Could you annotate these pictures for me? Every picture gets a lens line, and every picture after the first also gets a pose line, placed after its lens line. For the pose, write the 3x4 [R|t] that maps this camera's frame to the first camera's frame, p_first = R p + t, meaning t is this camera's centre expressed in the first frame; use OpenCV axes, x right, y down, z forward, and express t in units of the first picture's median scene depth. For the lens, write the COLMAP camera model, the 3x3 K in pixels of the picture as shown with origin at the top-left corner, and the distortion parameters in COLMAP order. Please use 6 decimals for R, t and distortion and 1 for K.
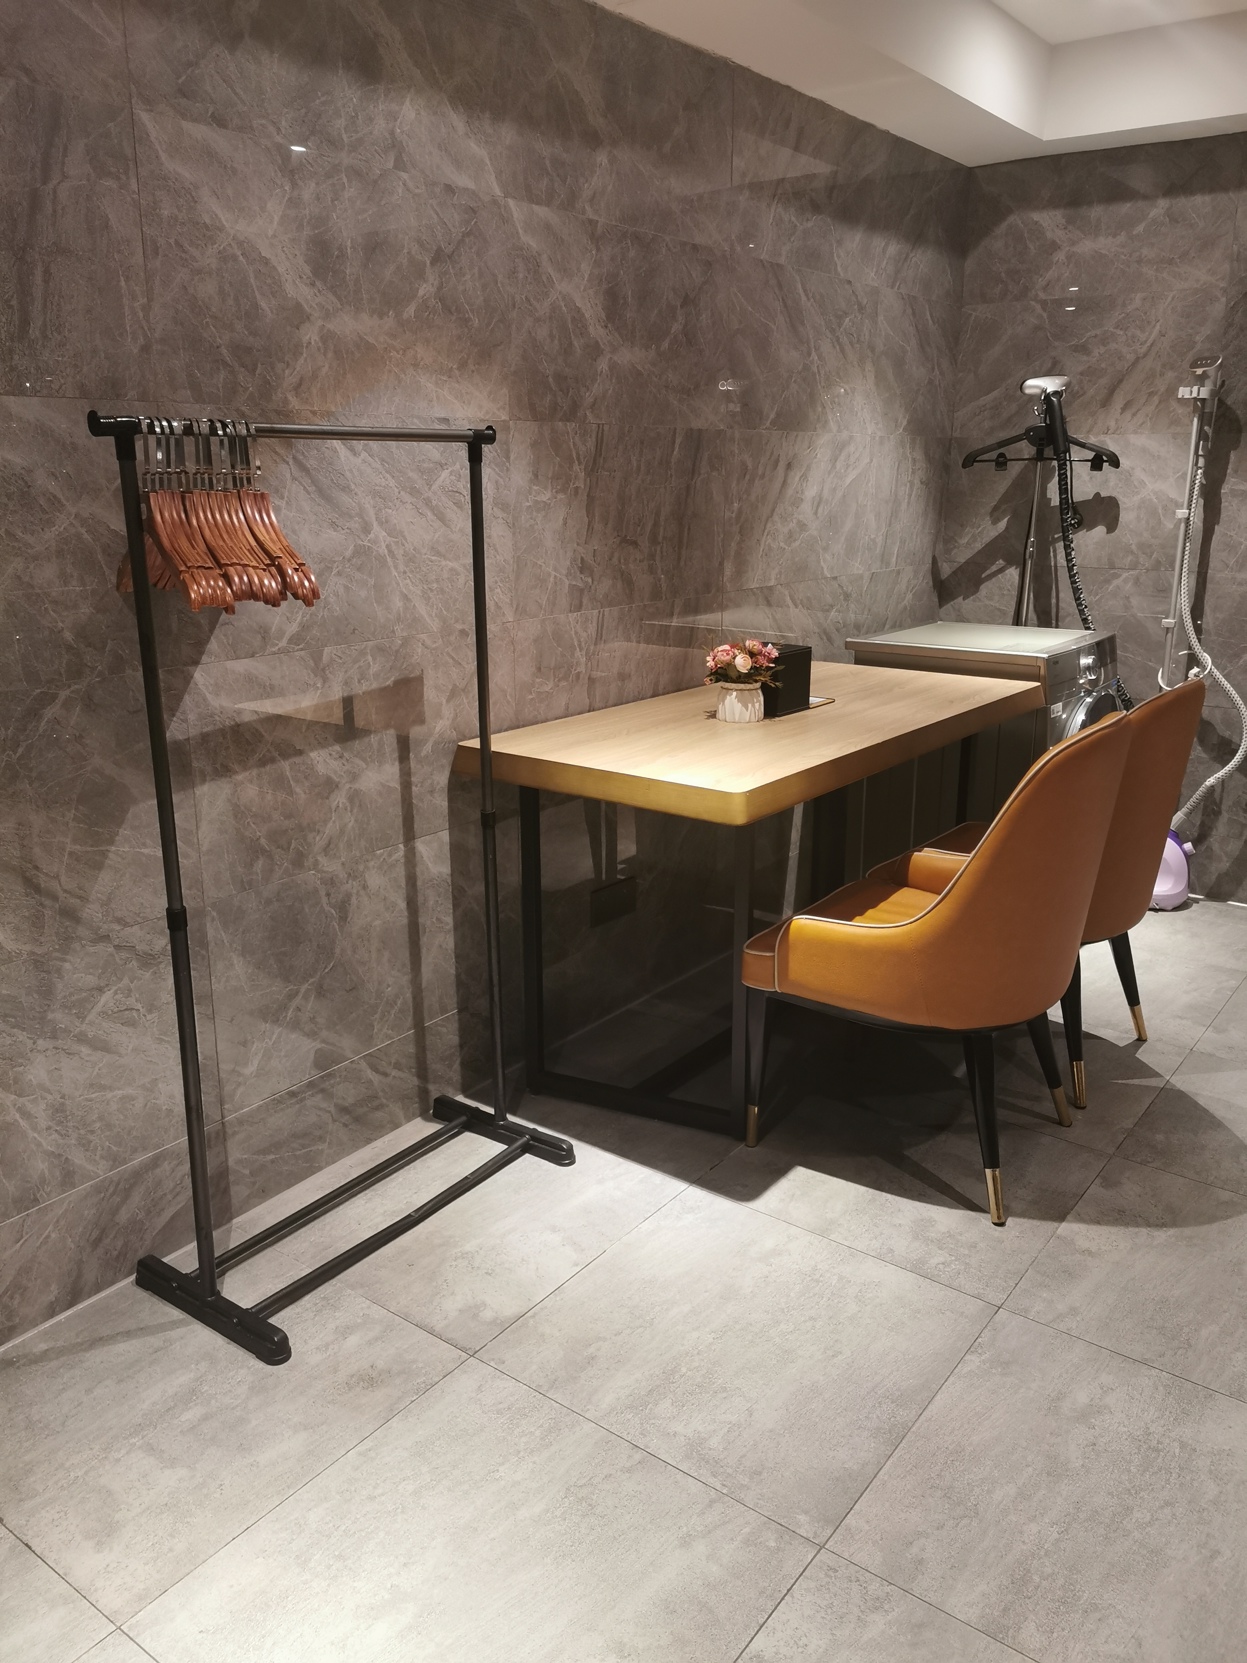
lens RADIAL K [[1292.4, 0, 623.5], [0, 1292.4, 831.5], [0, 0, 1]] dist [0.063622, -0.155913]
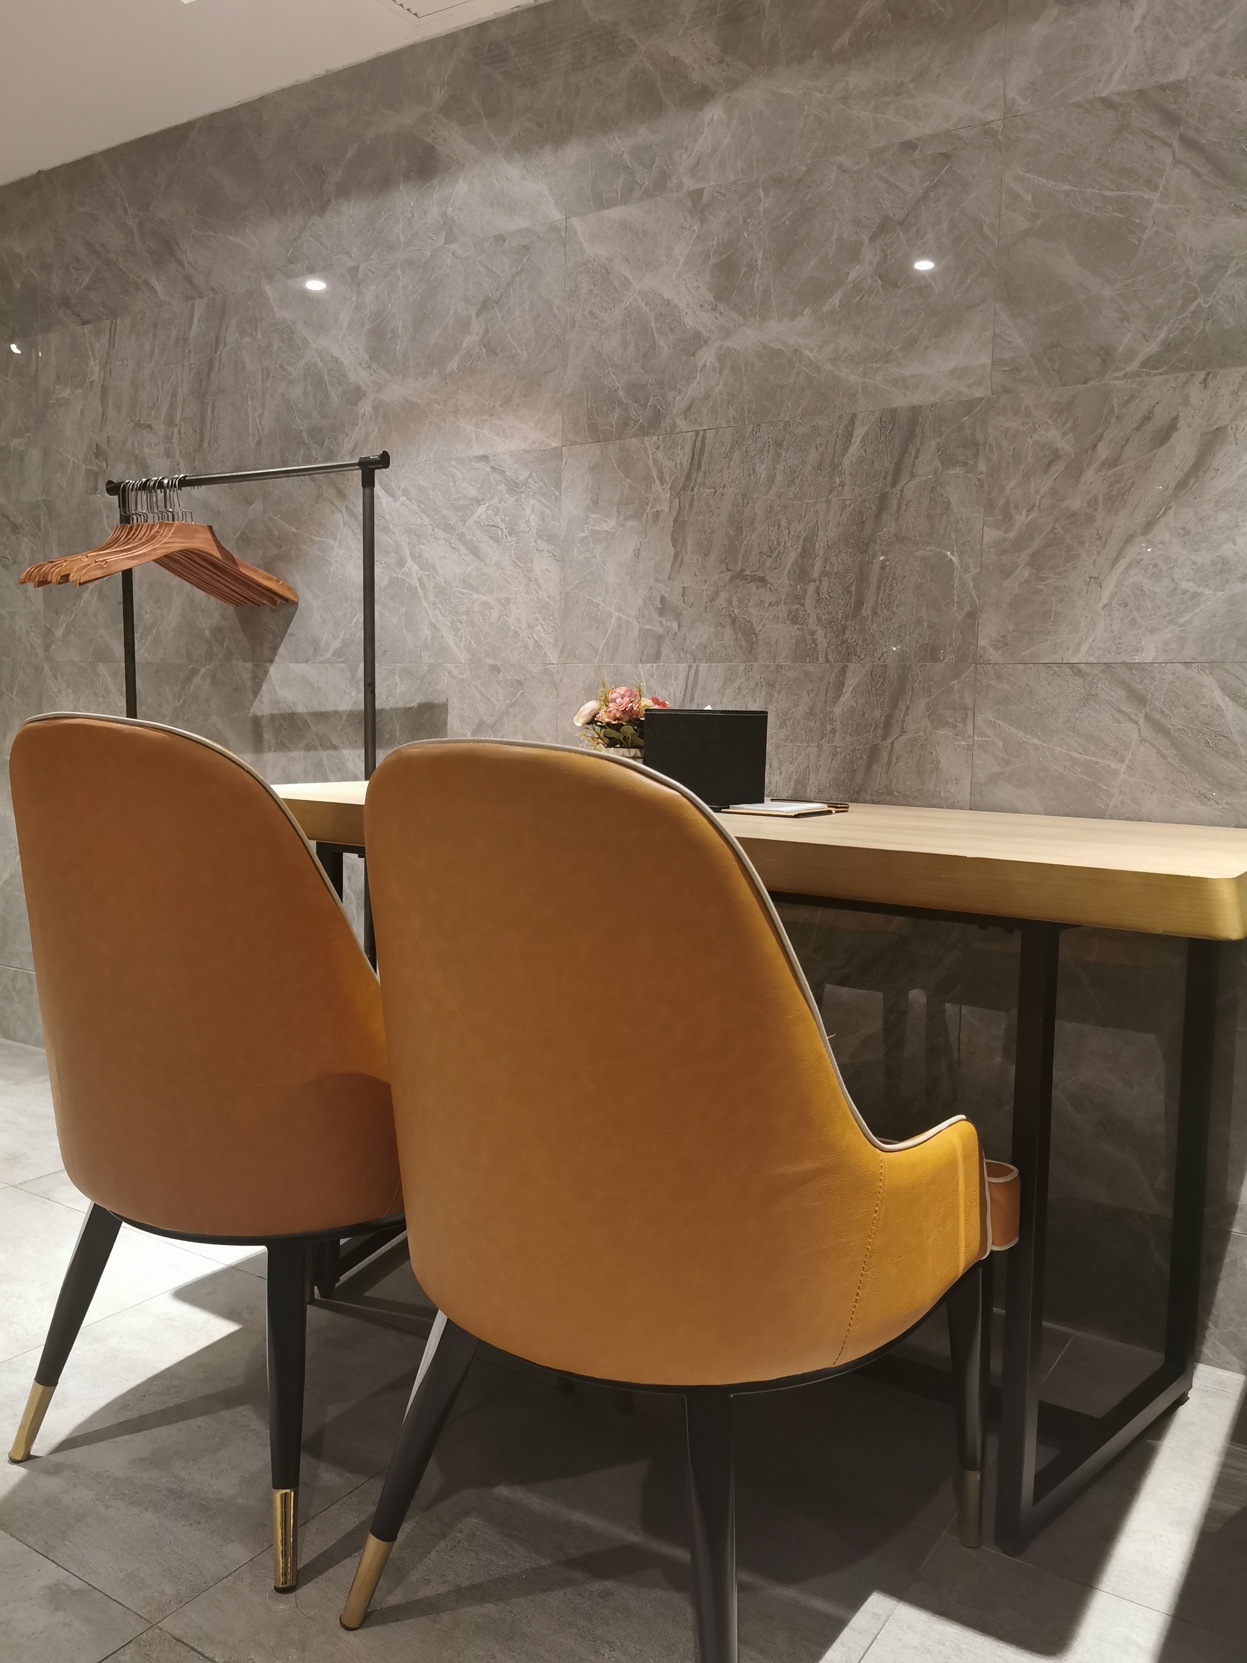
lens RADIAL K [[1308.2, 0, 623.5], [0, 1308.2, 831.5], [0, 0, 1]] dist [0.000267, -0.009437]
pose [[0.048307, 0.090076, -0.994763, 0.910464], [-0.296909, 0.952202, 0.071804, -0.142834], [0.953683, 0.291885, 0.072742, 1.109797]]
